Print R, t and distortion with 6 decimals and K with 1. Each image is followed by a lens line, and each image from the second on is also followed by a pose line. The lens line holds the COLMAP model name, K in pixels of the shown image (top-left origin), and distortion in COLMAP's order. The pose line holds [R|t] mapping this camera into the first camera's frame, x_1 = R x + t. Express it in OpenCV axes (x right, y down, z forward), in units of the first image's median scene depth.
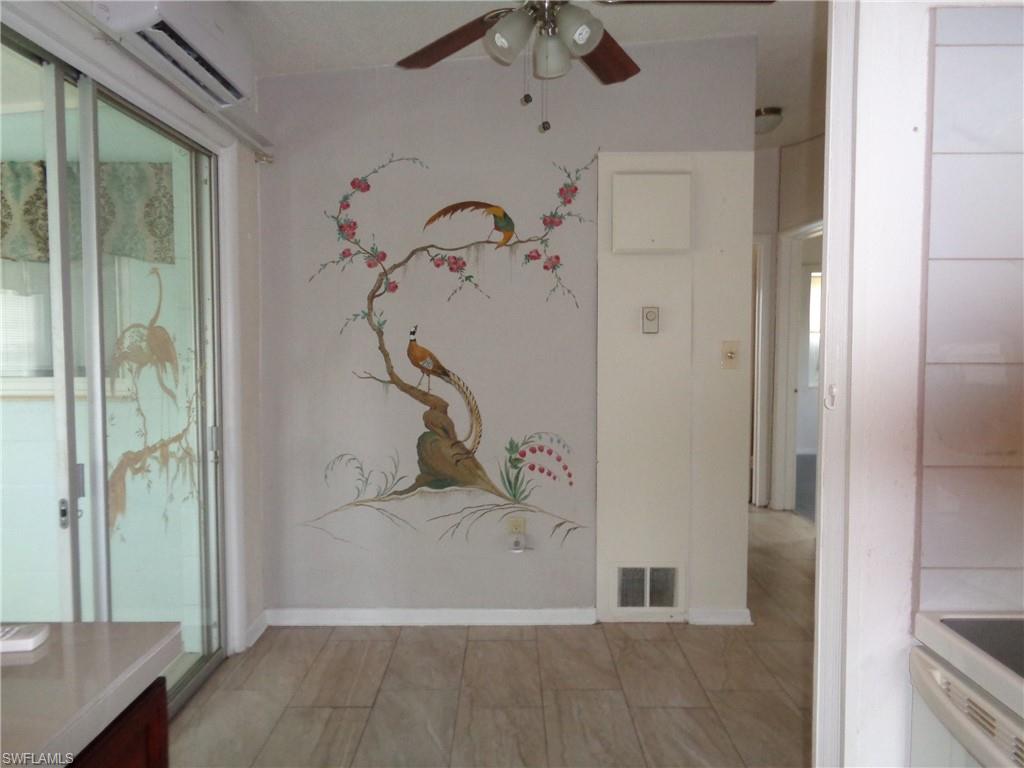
lens RADIAL K [[770.1, 0, 519.1], [0, 770.1, 384.7], [0, 0, 1]] dist [0.004853, -0.001896]
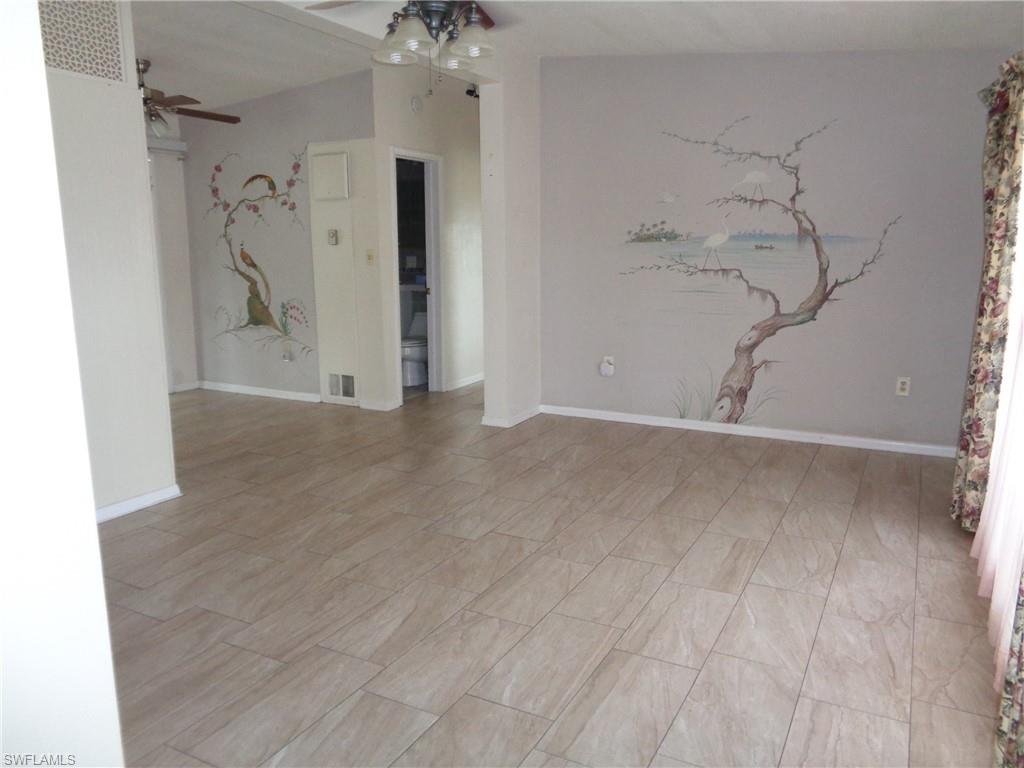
lens RADIAL K [[770.1, 0, 519.1], [0, 770.1, 384.7], [0, 0, 1]] dist [0.004853, -0.001896]
pose [[0.878424, 0.083058, -0.470608, 1.421744], [-0.025151, 0.991451, 0.128036, 0.016429], [0.477219, -0.100634, 0.873003, -0.402719]]
